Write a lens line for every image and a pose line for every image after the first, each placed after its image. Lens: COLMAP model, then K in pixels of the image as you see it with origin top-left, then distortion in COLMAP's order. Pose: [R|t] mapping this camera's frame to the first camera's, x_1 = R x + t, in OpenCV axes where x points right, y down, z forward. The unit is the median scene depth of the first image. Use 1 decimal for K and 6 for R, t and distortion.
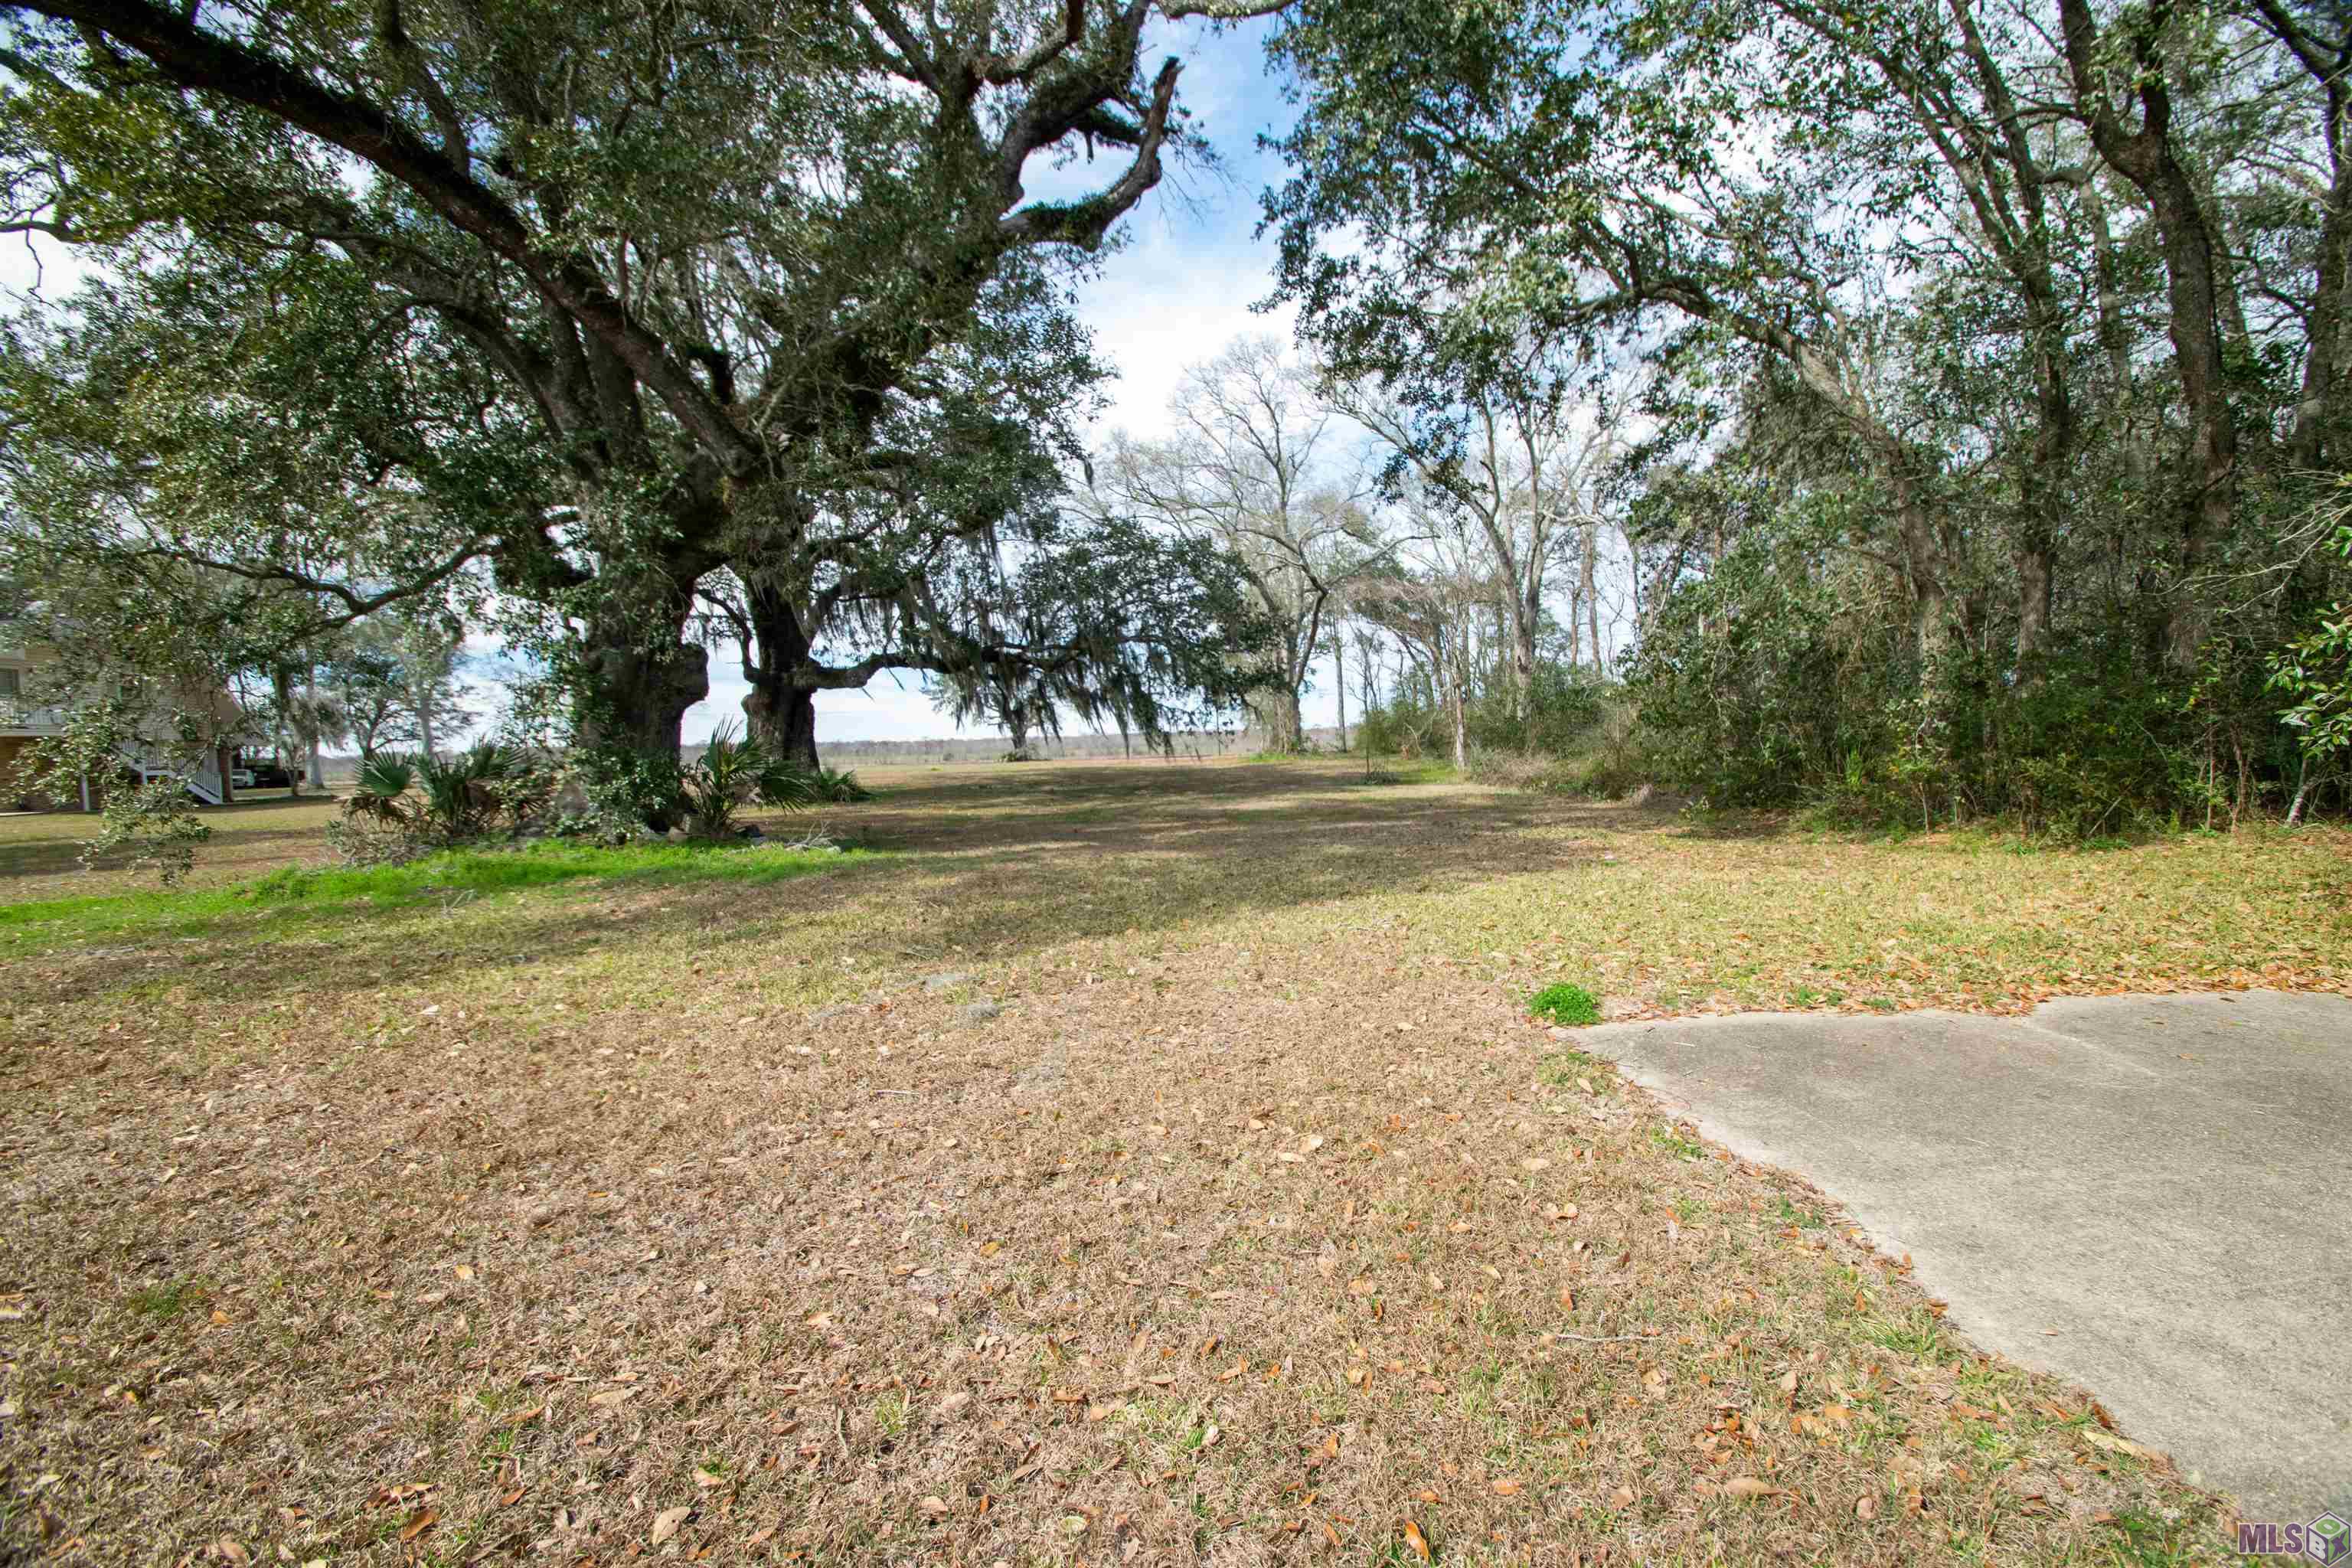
lens RADIAL K [[1091.7, 0, 1176.0], [0, 1091.7, 784.0], [0, 0, 1]] dist [-0.000420, 0.000035]
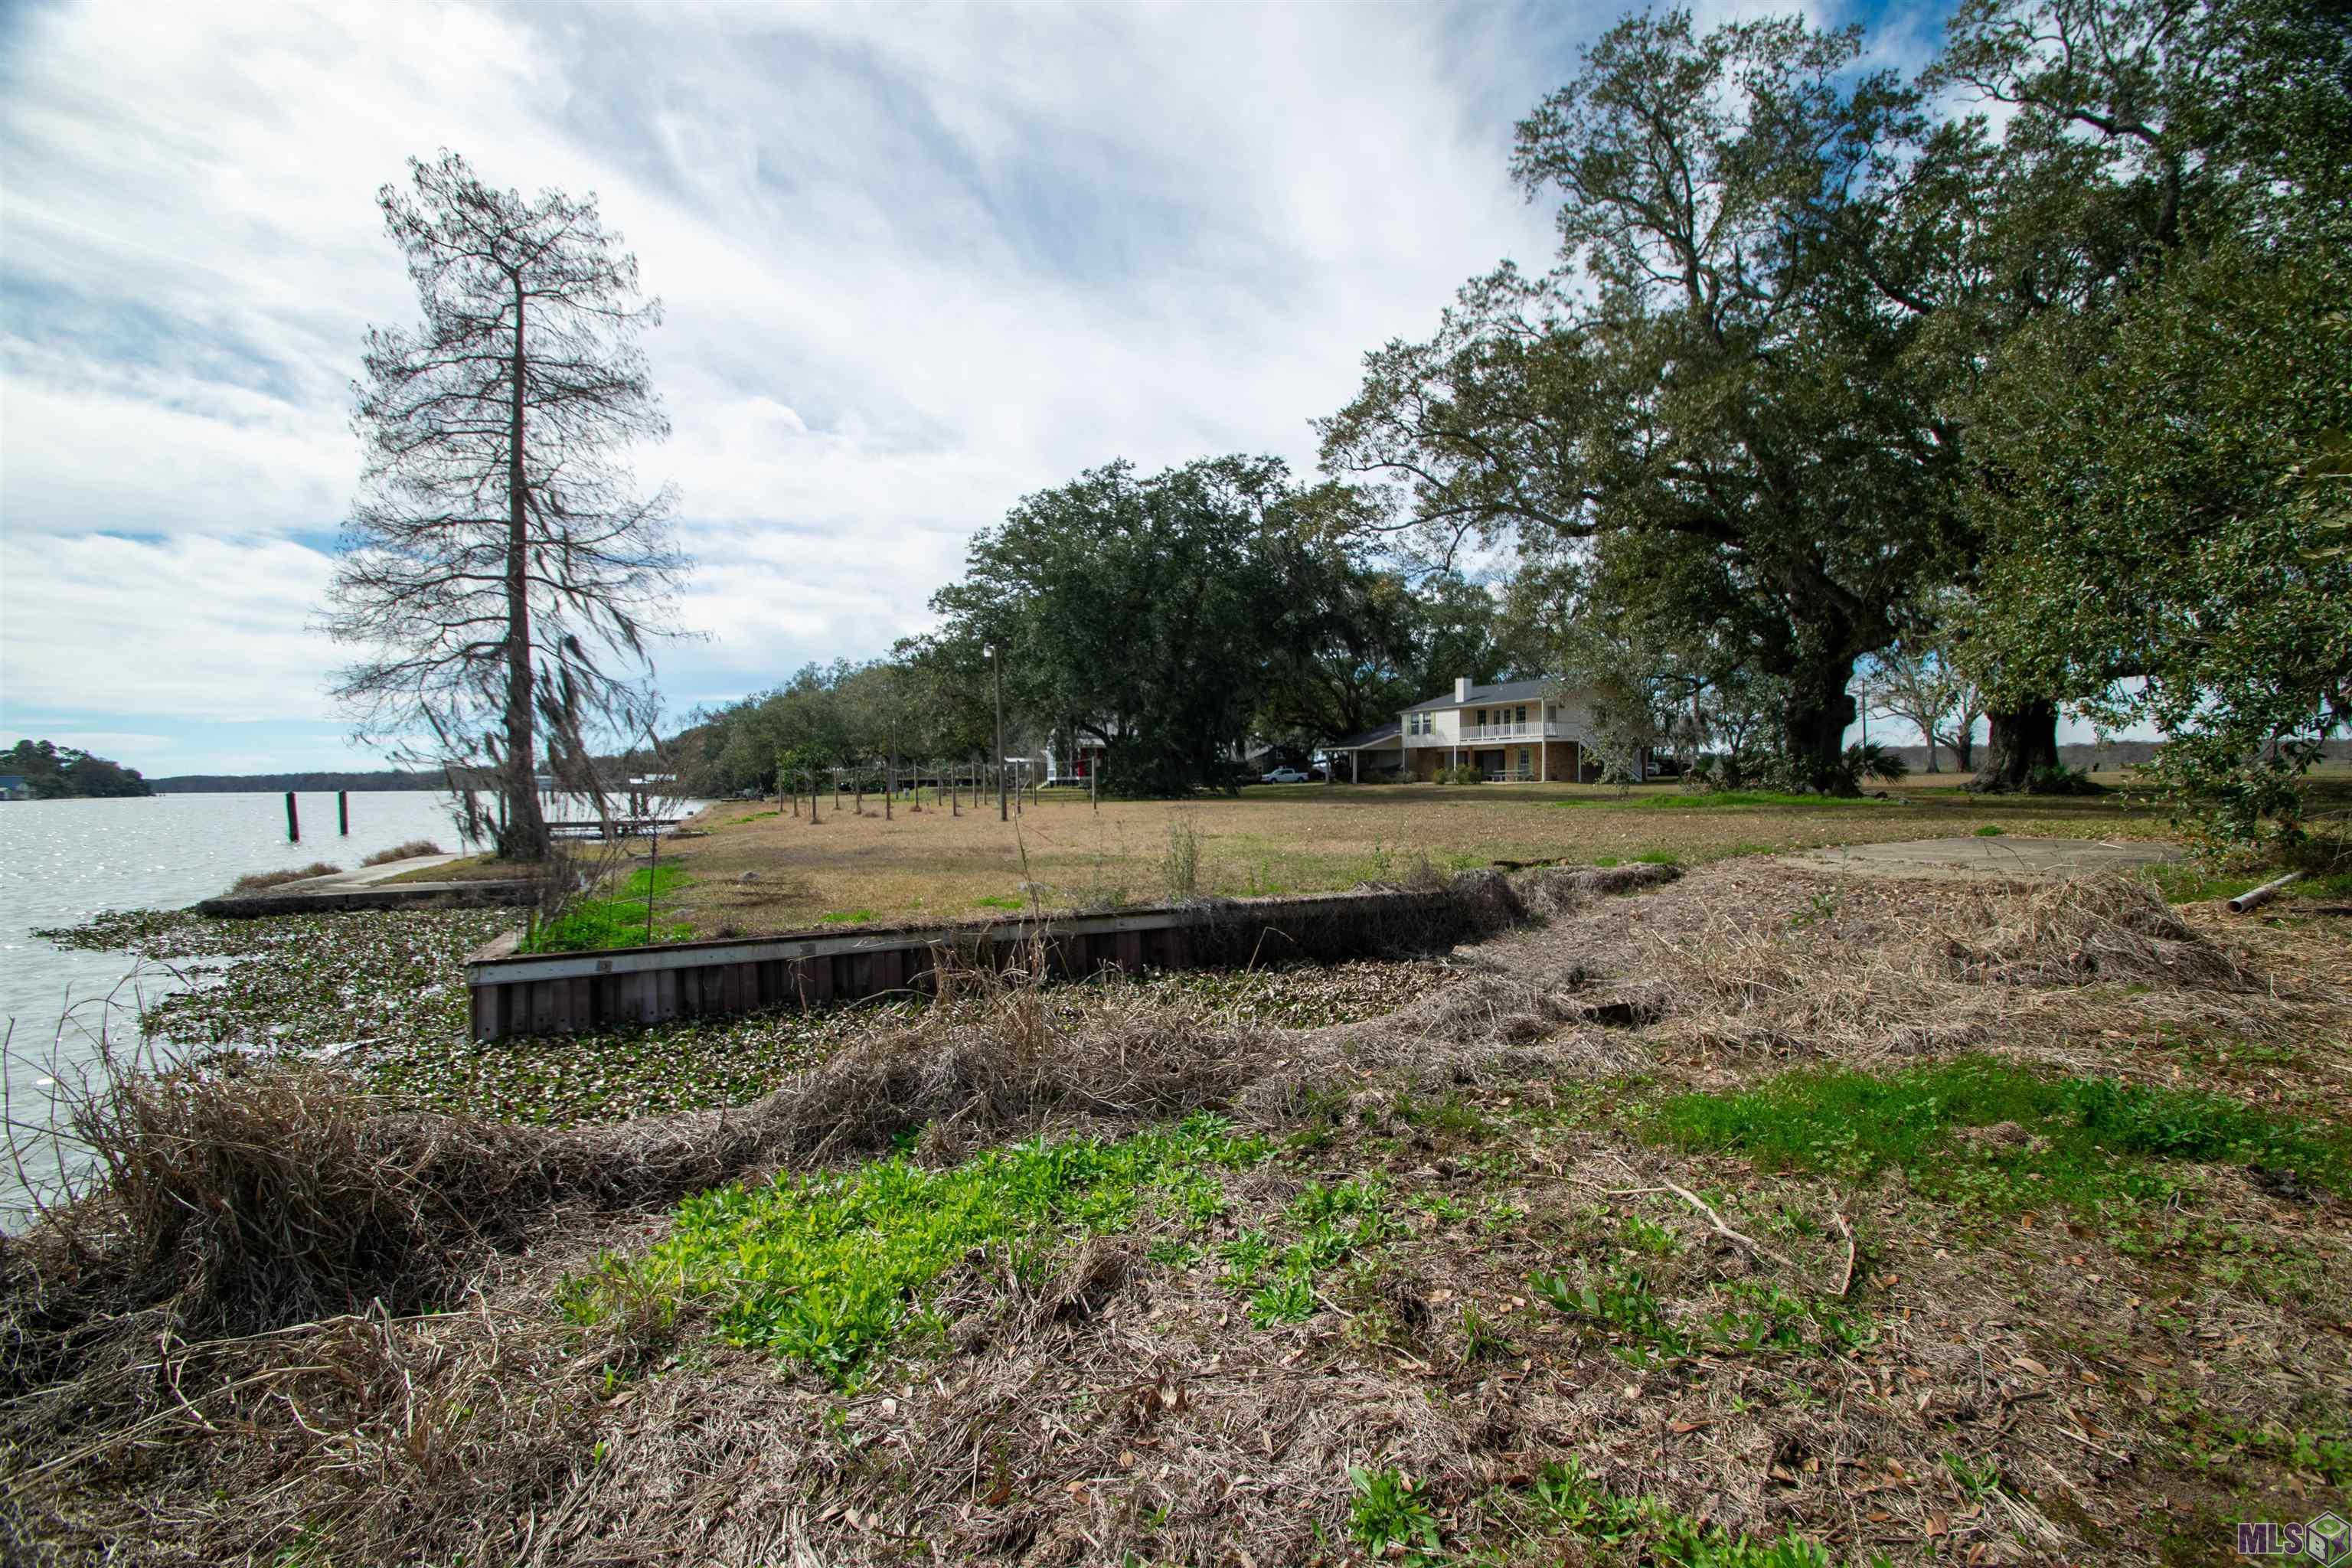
lens RADIAL K [[1091.7, 0, 1176.0], [0, 1091.7, 784.0], [0, 0, 1]] dist [-0.000420, 0.000035]
pose [[0.434209, 0.032604, -0.900222, 0.455399], [-0.032257, 0.999267, 0.020633, 0.015510], [0.900235, 0.020079, 0.434942, -0.523531]]
